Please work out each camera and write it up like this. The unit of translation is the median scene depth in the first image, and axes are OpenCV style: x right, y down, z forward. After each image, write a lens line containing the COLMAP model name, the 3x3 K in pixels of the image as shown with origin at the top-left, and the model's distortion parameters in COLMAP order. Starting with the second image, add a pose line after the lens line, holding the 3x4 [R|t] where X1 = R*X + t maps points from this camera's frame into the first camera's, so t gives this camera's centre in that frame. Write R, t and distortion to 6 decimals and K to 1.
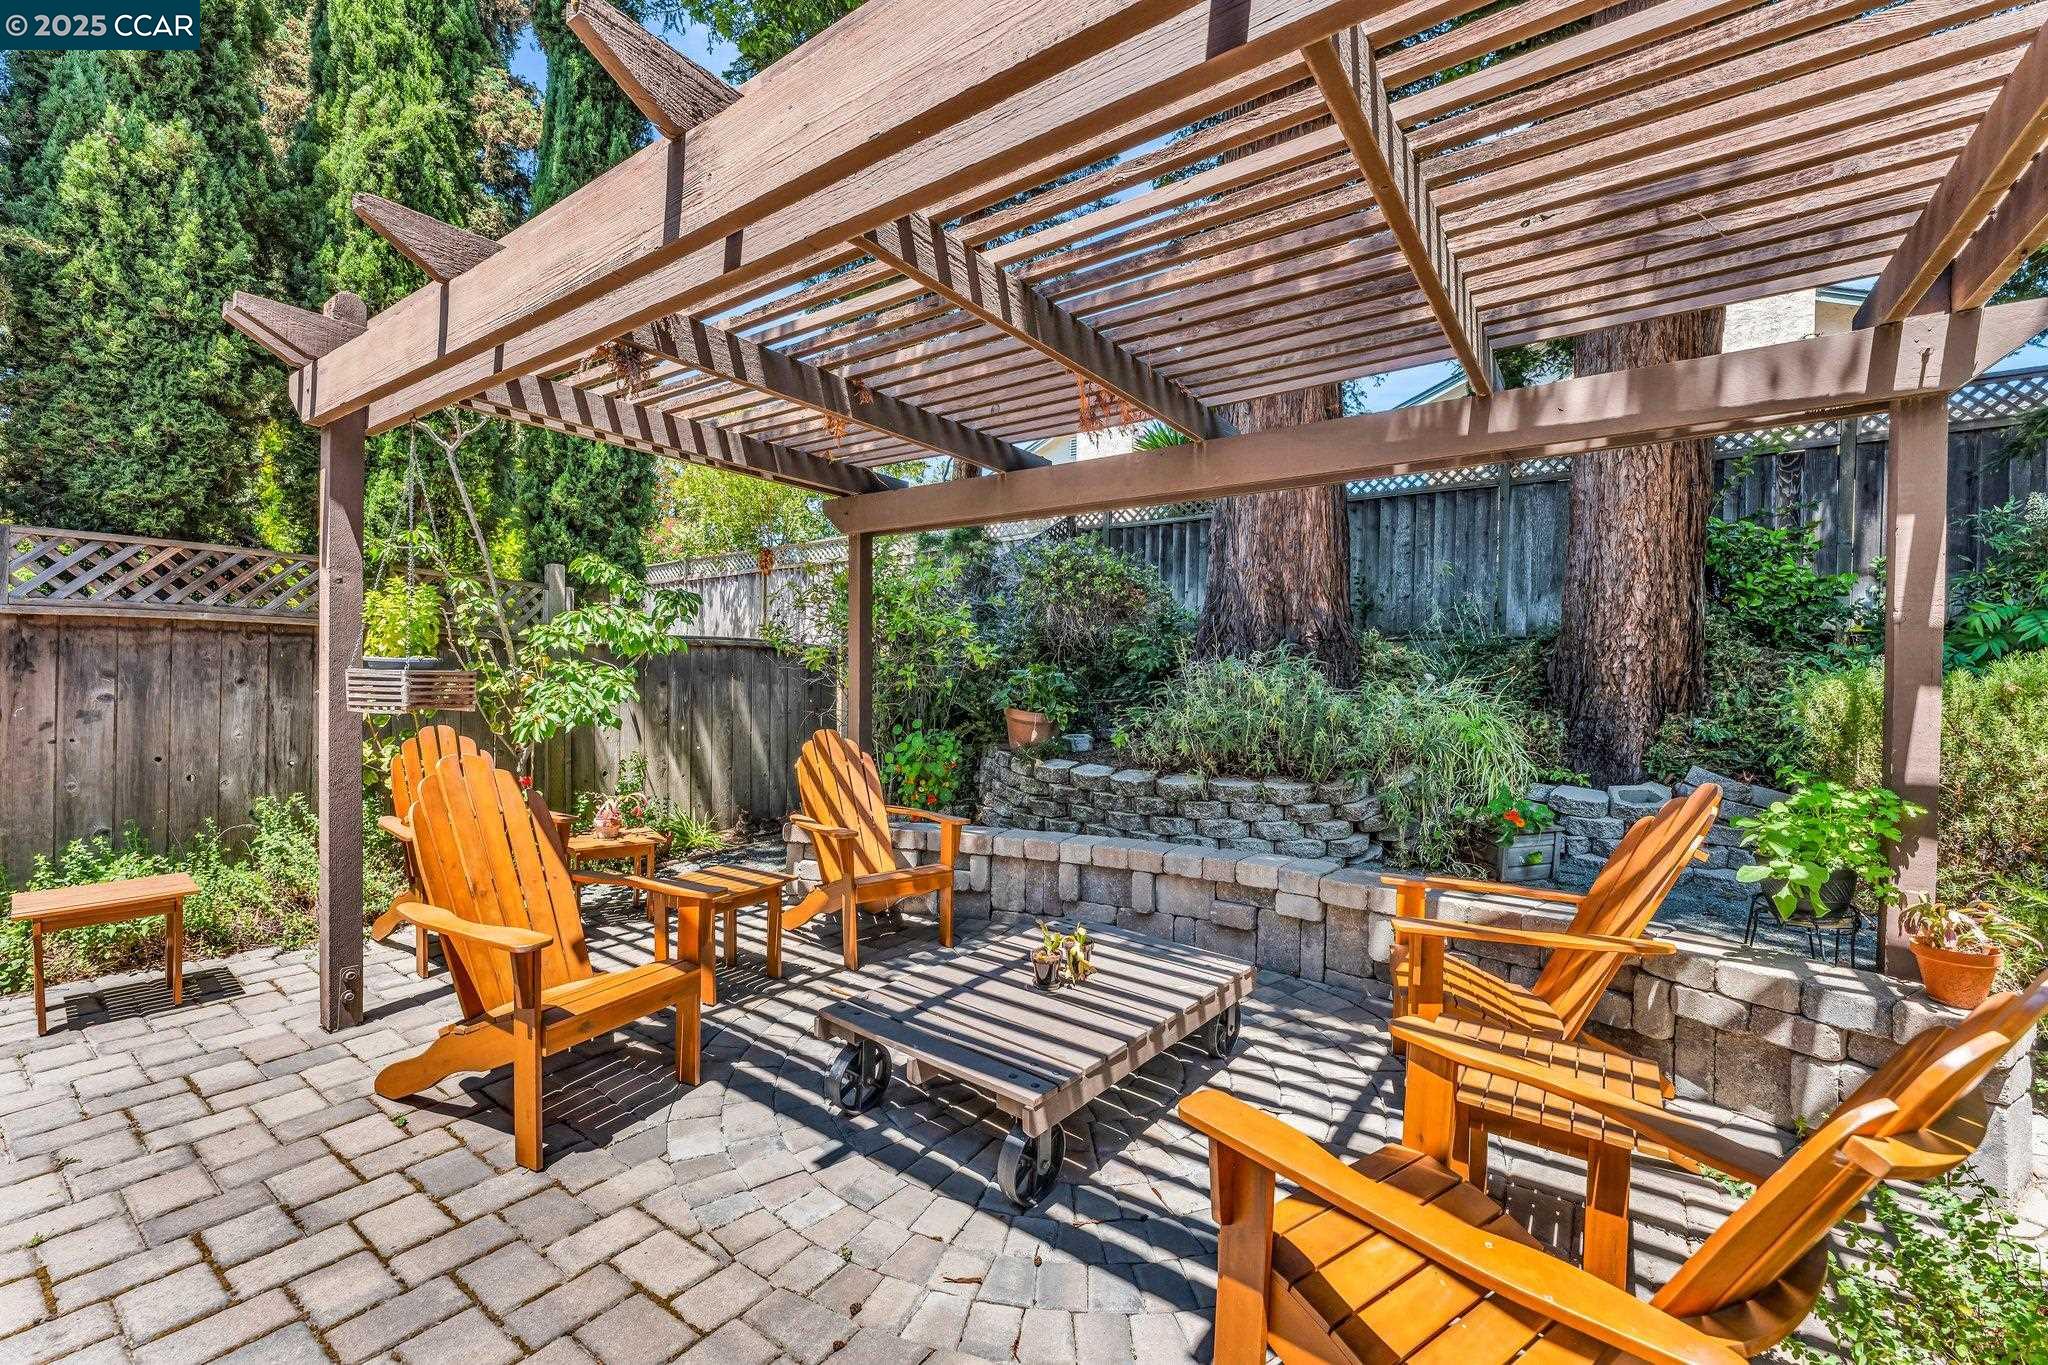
lens RADIAL K [[833.2, 0, 1027.2], [0, 833.2, 694.2], [0, 0, 1]] dist [-0.001934, -0.000172]
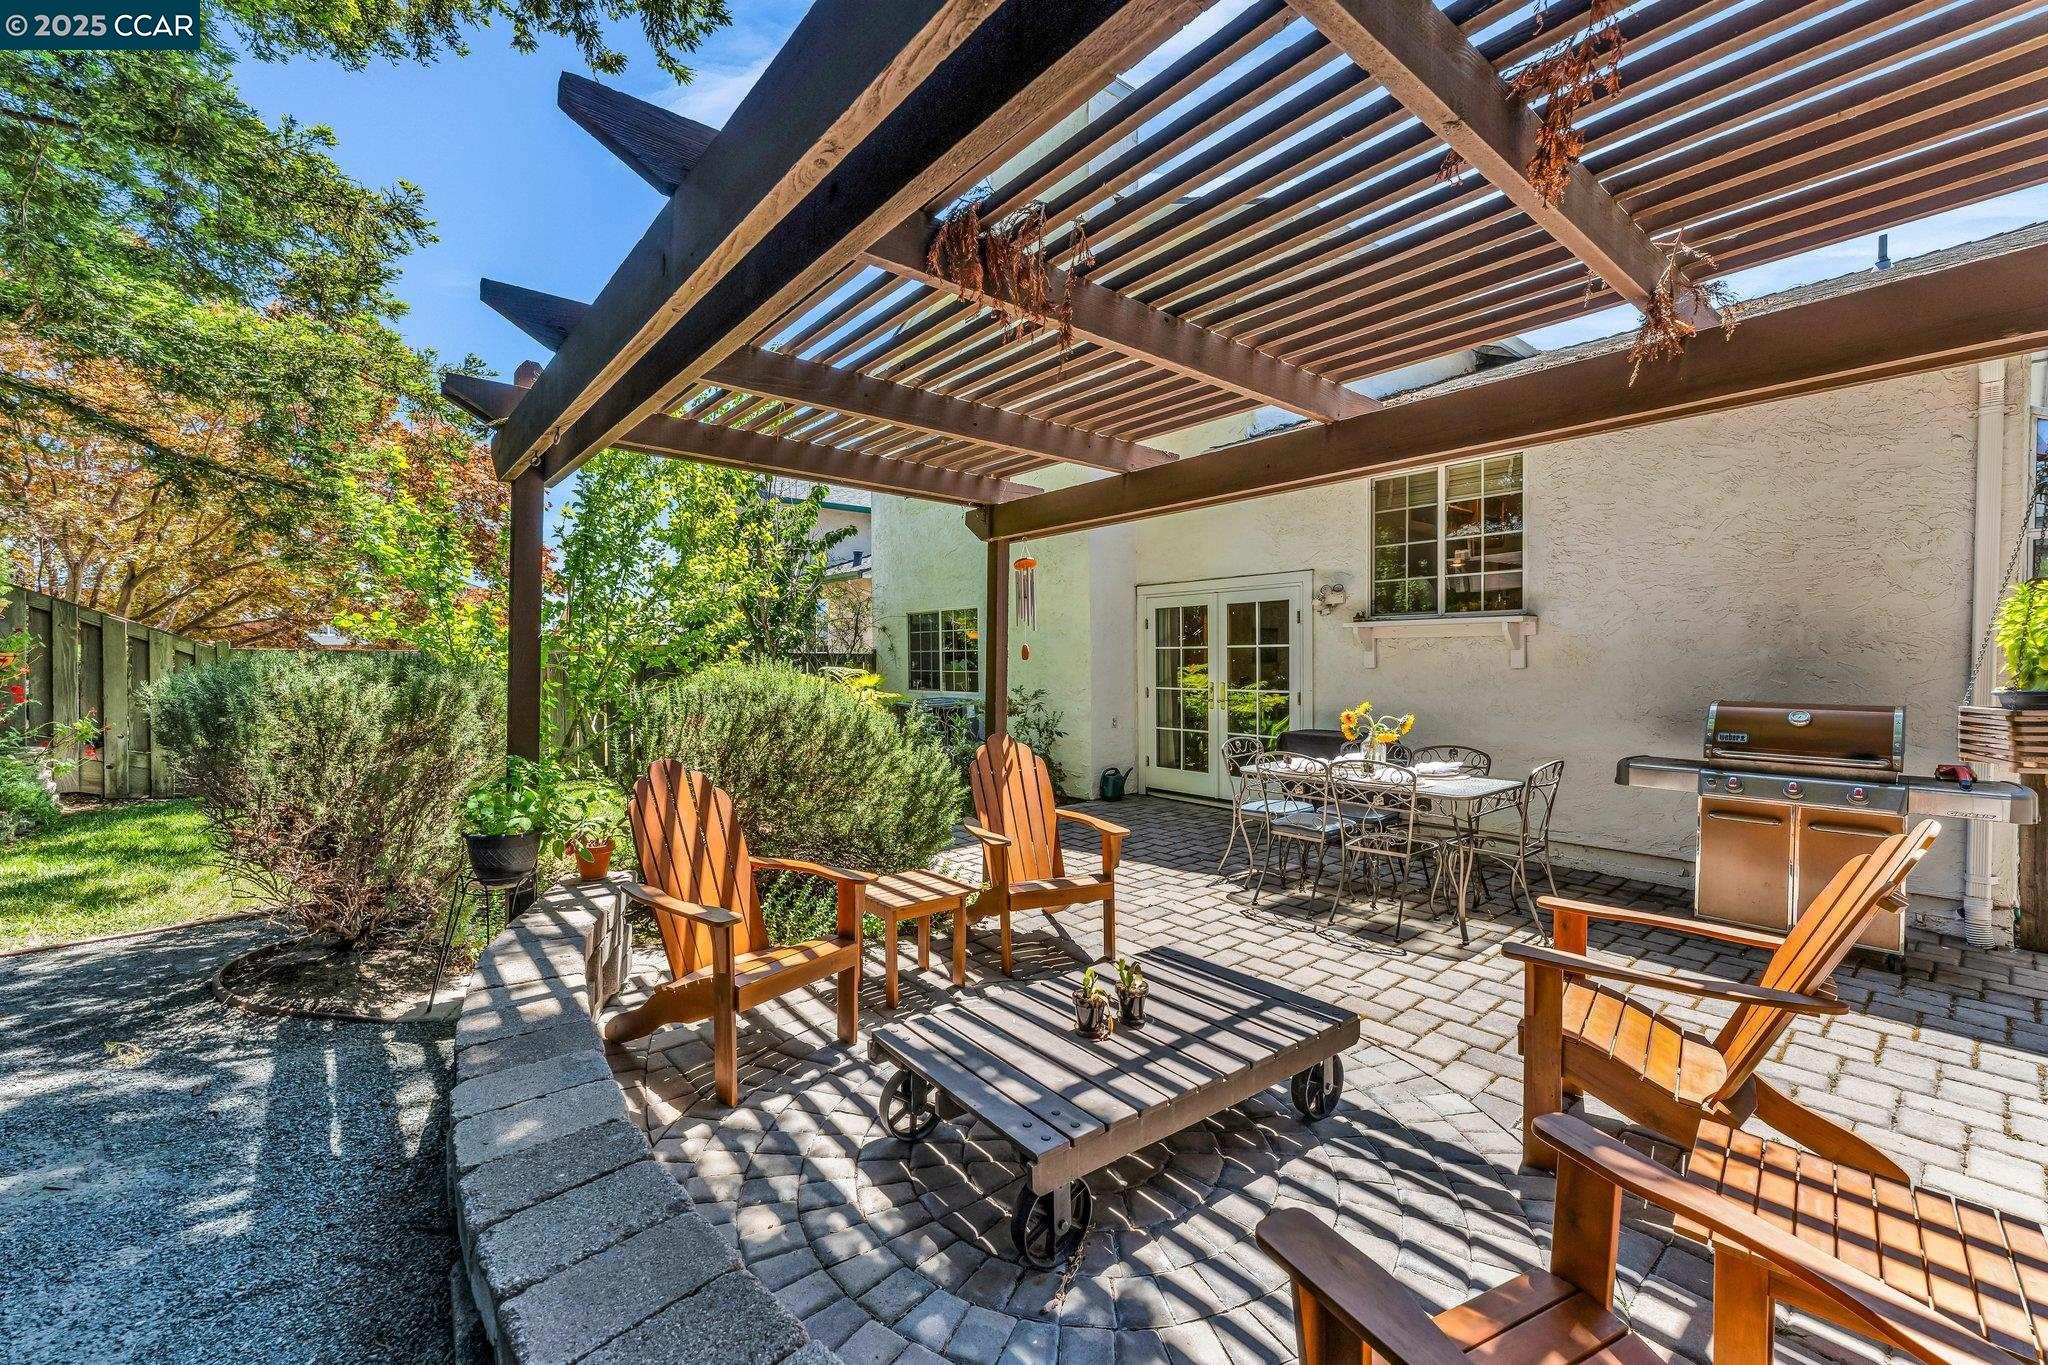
lens RADIAL K [[823.4, 0, 1020.8], [0, 823.4, 669.8], [0, 0, 1]] dist [-0.002064, -0.000302]
pose [[-0.967822, -0.013201, 0.251290, -0.058086], [-0.006977, 0.999647, 0.025641, -0.049677], [-0.251540, 0.023063, -0.967572, 1.316478]]
